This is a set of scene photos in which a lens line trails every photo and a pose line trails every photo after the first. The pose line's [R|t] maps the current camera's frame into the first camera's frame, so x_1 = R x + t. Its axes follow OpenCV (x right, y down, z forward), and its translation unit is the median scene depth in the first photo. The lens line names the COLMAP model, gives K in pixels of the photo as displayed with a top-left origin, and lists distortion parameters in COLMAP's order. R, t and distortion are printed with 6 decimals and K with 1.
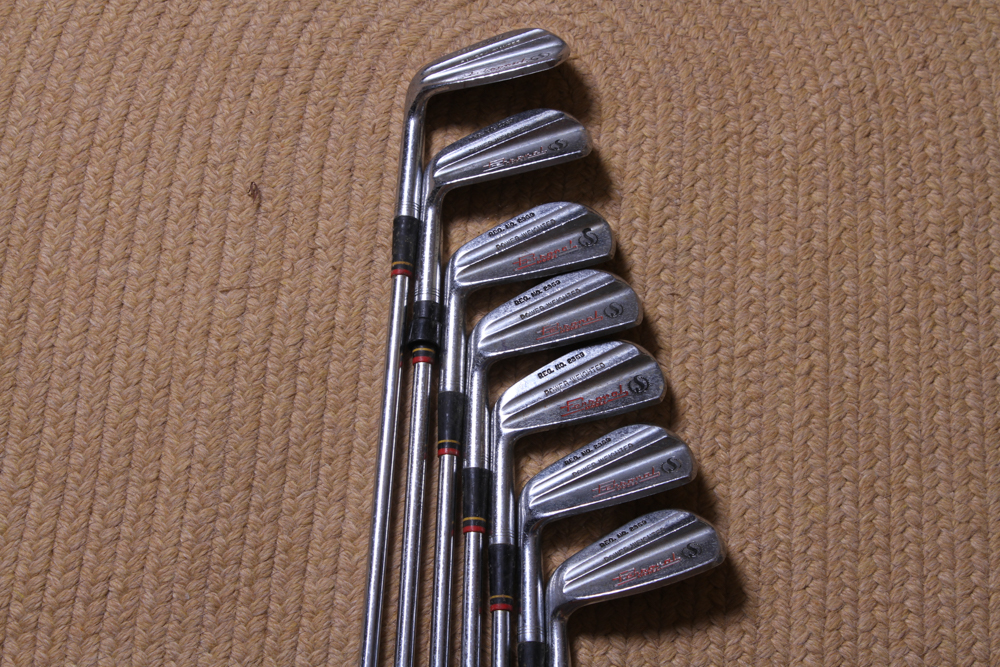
lens RADIAL K [[2292.4, 0, 513.9], [0, 2292.4, 332.5], [0, 0, 1]] dist [0.045641, 0.322162]
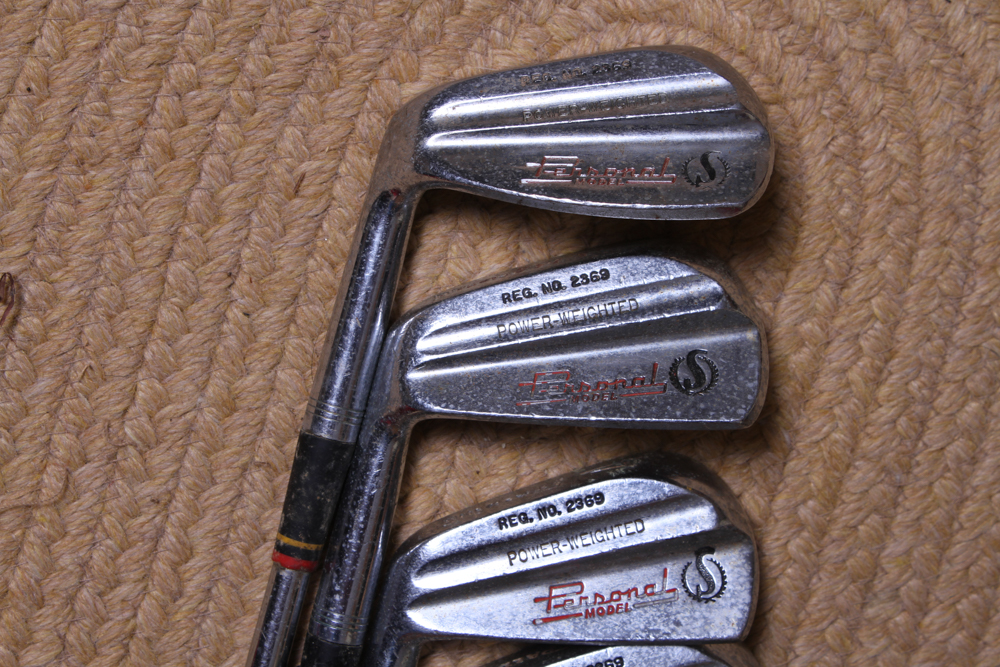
lens RADIAL K [[2292.4, 0, 513.9], [0, 2292.4, 332.5], [0, 0, 1]] dist [0.045641, 0.322162]
pose [[0.974012, 0.193580, 0.117585, -0.069496], [-0.226251, 0.855634, 0.465512, -0.291356], [-0.010496, -0.480019, 0.877196, 0.614238]]
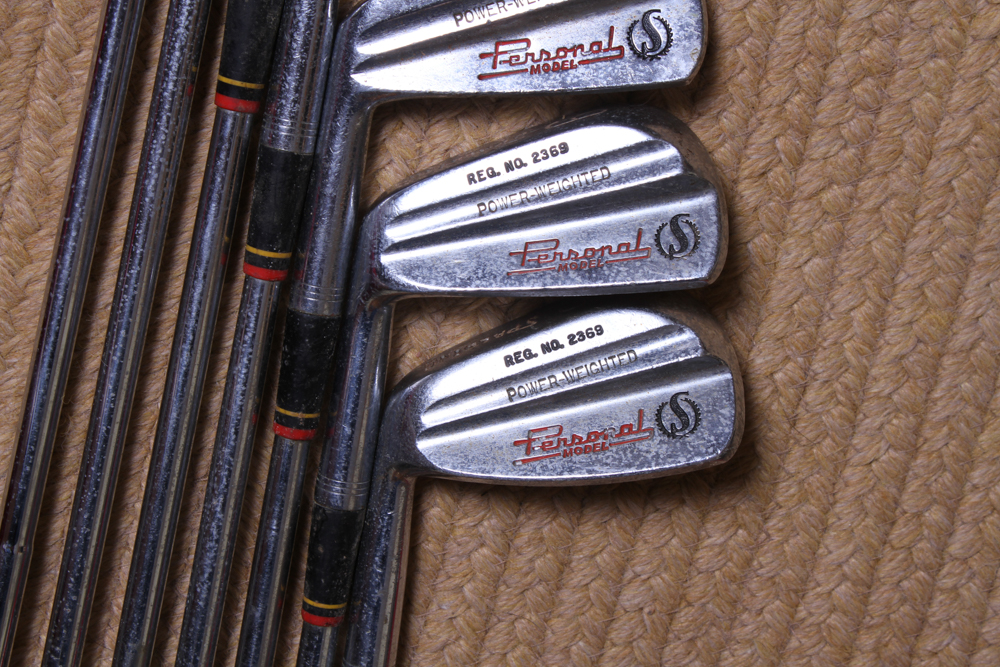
lens RADIAL K [[2292.4, 0, 513.9], [0, 2292.4, 332.5], [0, 0, 1]] dist [0.045641, 0.322162]
pose [[0.982676, 0.159037, 0.095155, -0.009066], [-0.184847, 0.804047, 0.565102, -0.188628], [0.013363, -0.572901, 0.819516, 0.556051]]
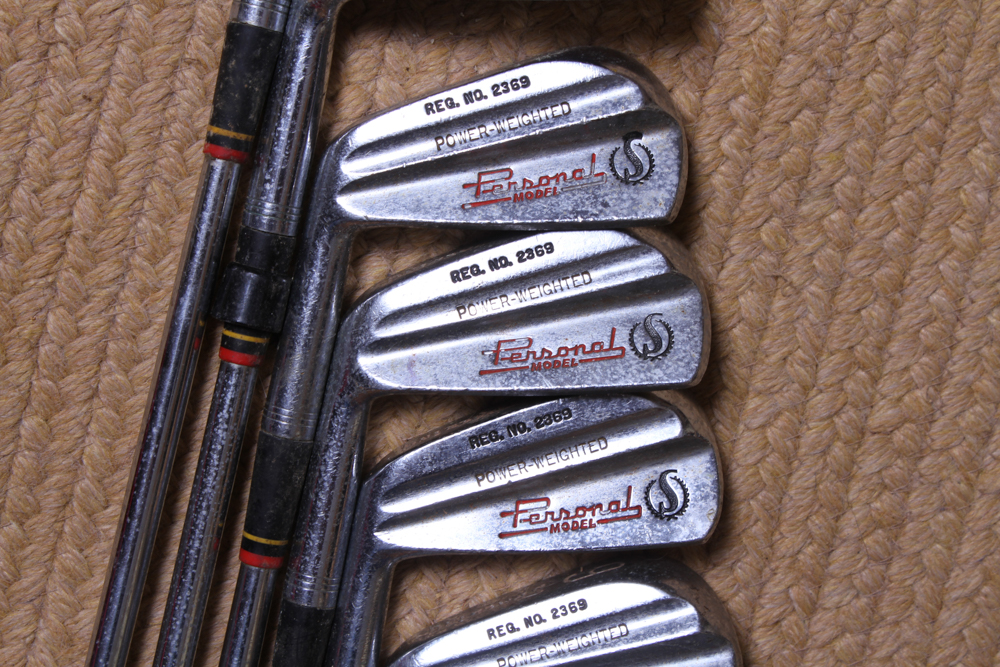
lens RADIAL K [[2292.4, 0, 513.9], [0, 2292.4, 332.5], [0, 0, 1]] dist [0.045641, 0.322162]
pose [[0.980865, 0.173329, 0.088665, -0.026547], [-0.194599, 0.858884, 0.473761, -0.227614], [0.005964, -0.481950, 0.876178, 0.571725]]
